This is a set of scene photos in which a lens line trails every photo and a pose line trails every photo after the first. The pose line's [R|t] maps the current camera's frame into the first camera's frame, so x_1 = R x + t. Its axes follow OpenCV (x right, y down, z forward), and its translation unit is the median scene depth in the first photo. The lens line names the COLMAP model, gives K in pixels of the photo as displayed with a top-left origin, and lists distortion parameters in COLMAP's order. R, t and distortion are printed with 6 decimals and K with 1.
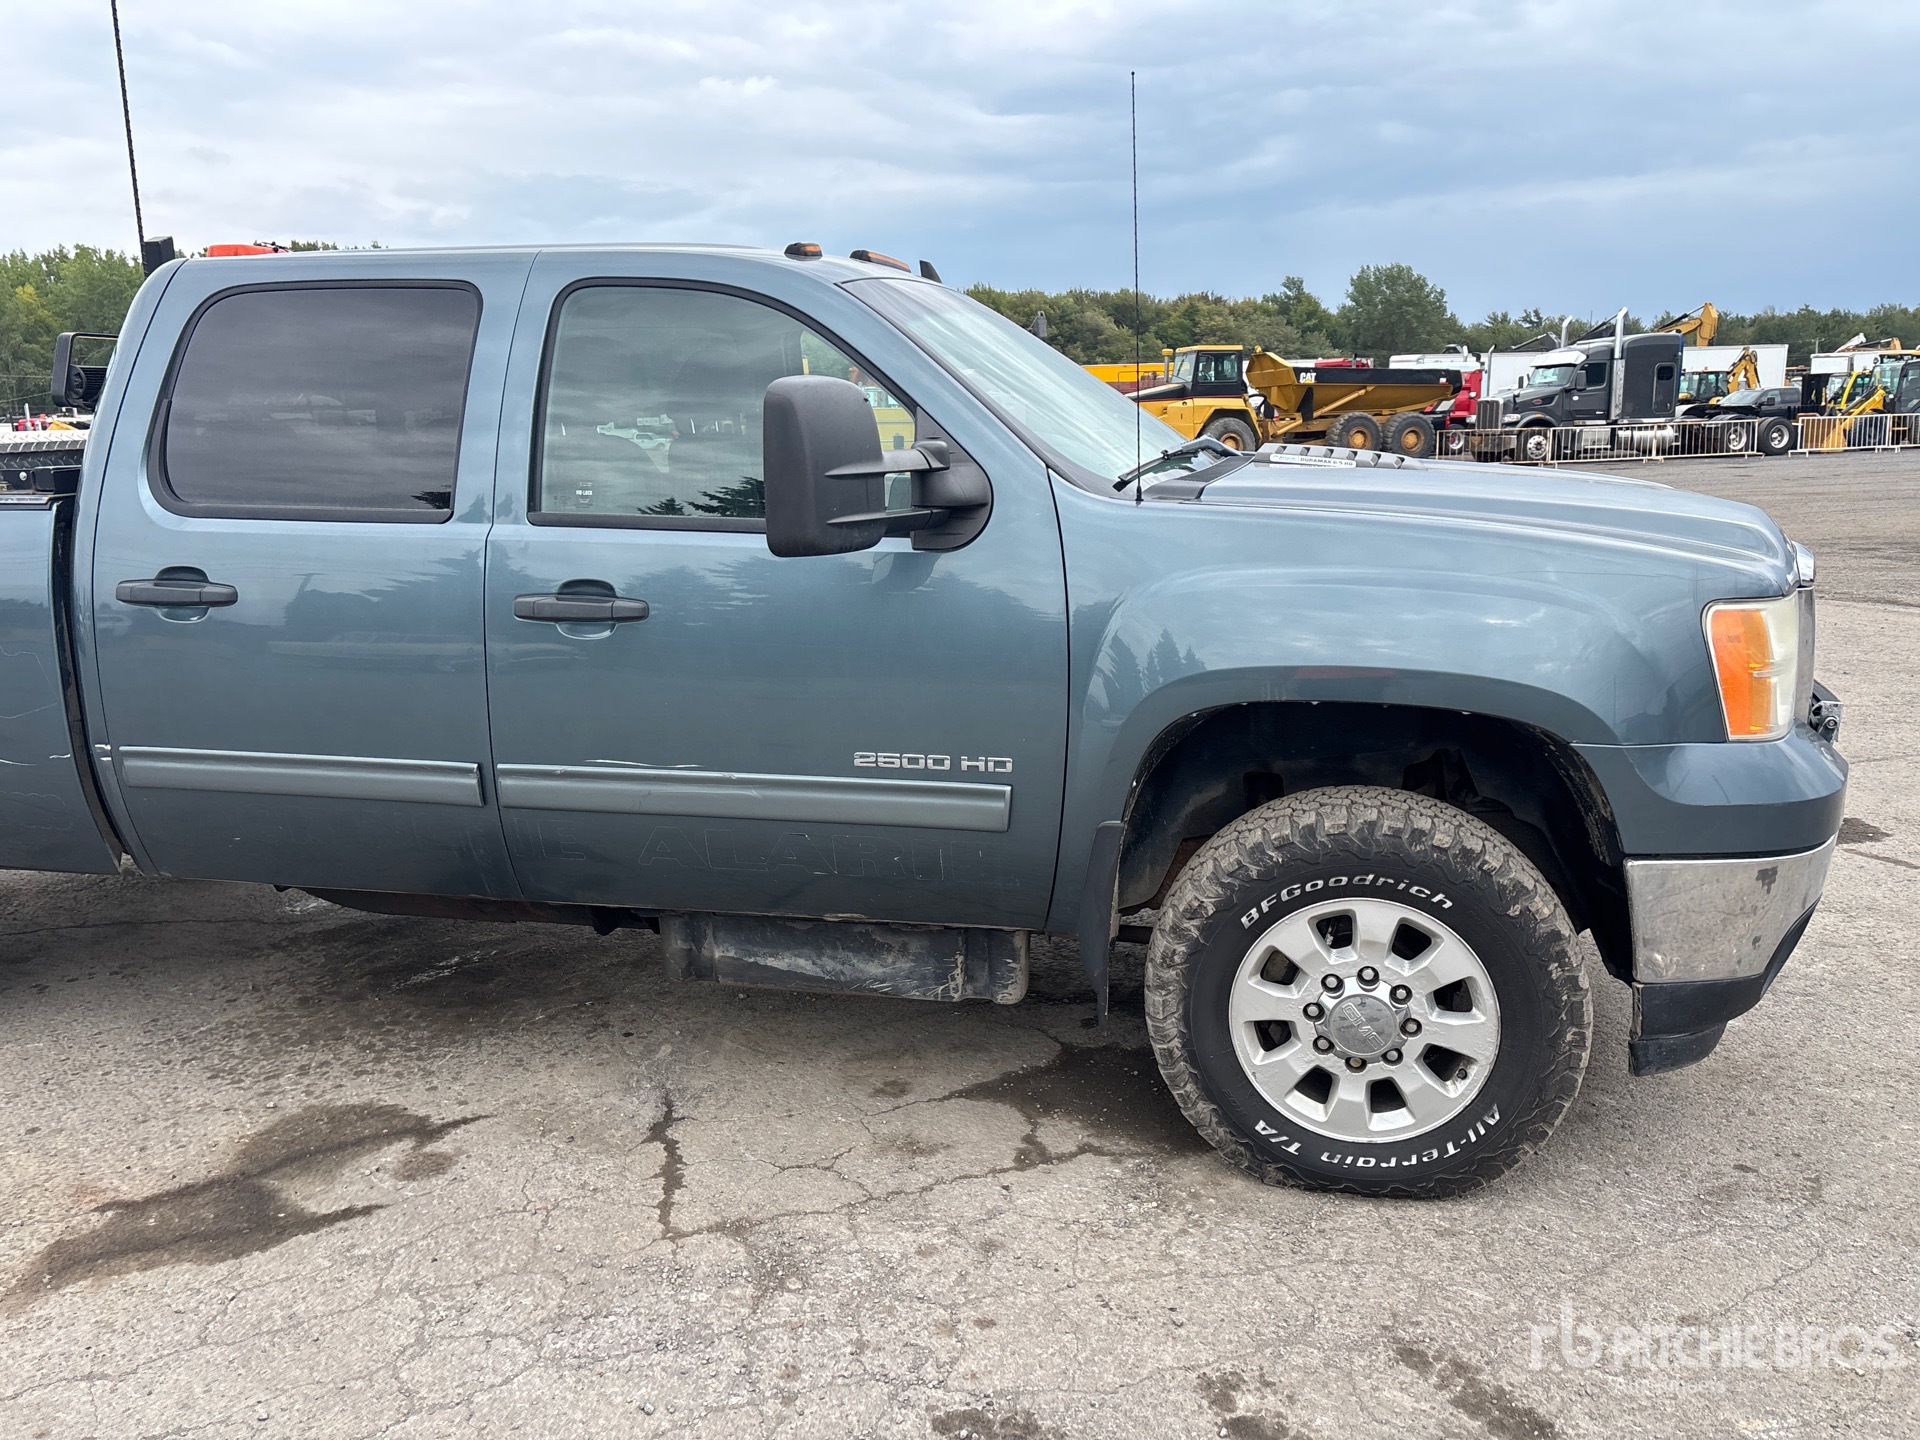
lens RADIAL K [[1449.2, 0, 970.0], [0, 1449.2, 712.5], [0, 0, 1]] dist [0.042914, -0.042742]
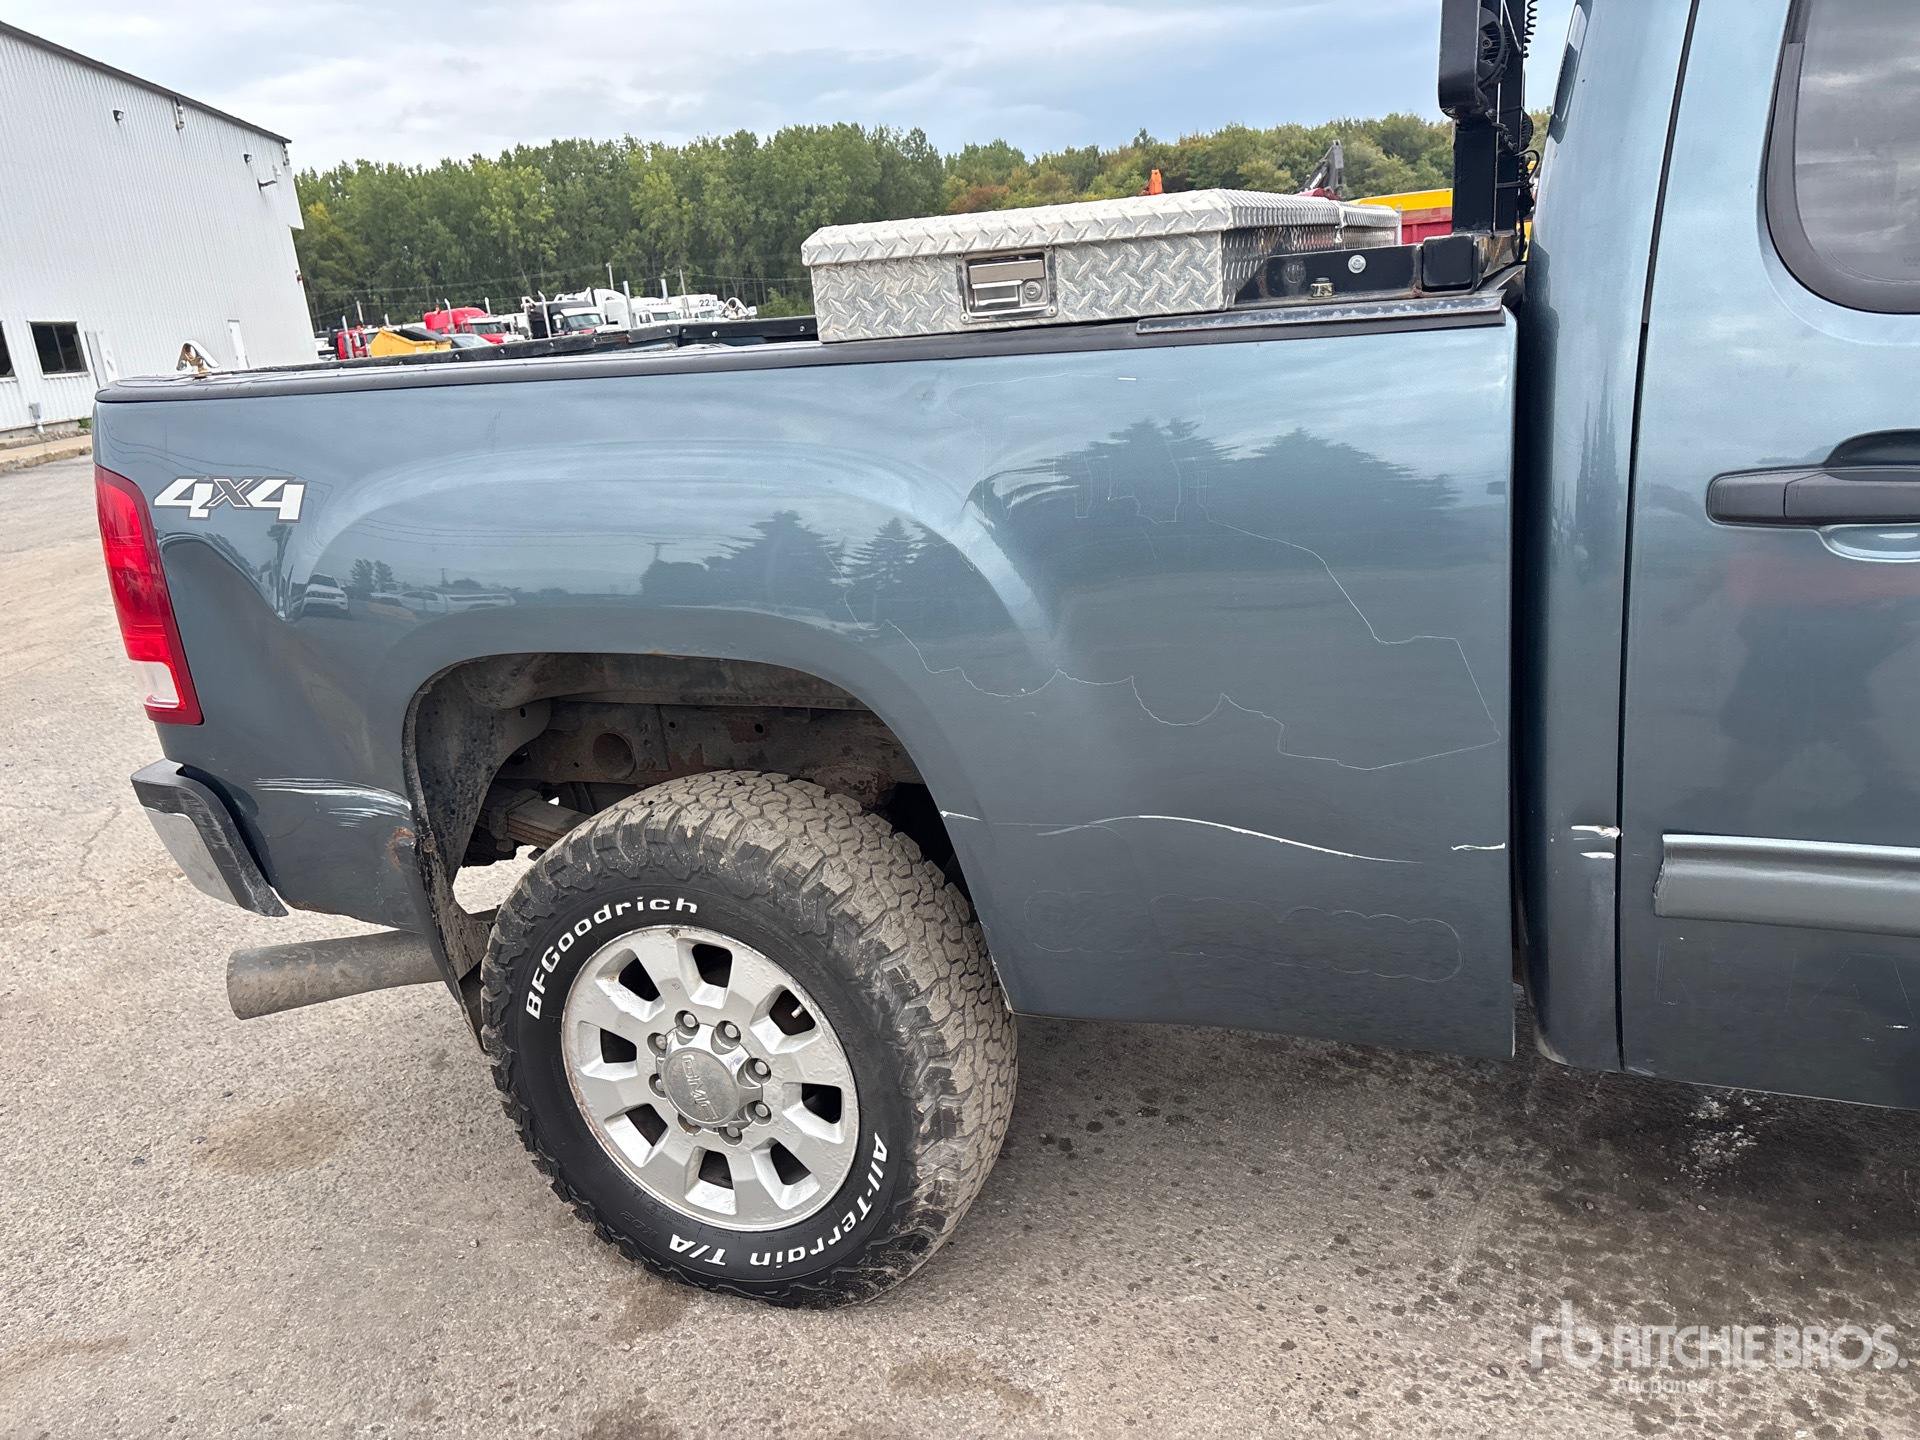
lens RADIAL K [[1449.2, 0, 971.3], [0, 1449.2, 718.0], [0, 0, 1]] dist [0.042914, -0.042742]
pose [[0.985901, -0.020035, -0.166126, -0.761458], [0.035154, 0.995449, 0.088572, -0.065548], [0.163595, -0.093163, 0.982119, 0.542550]]
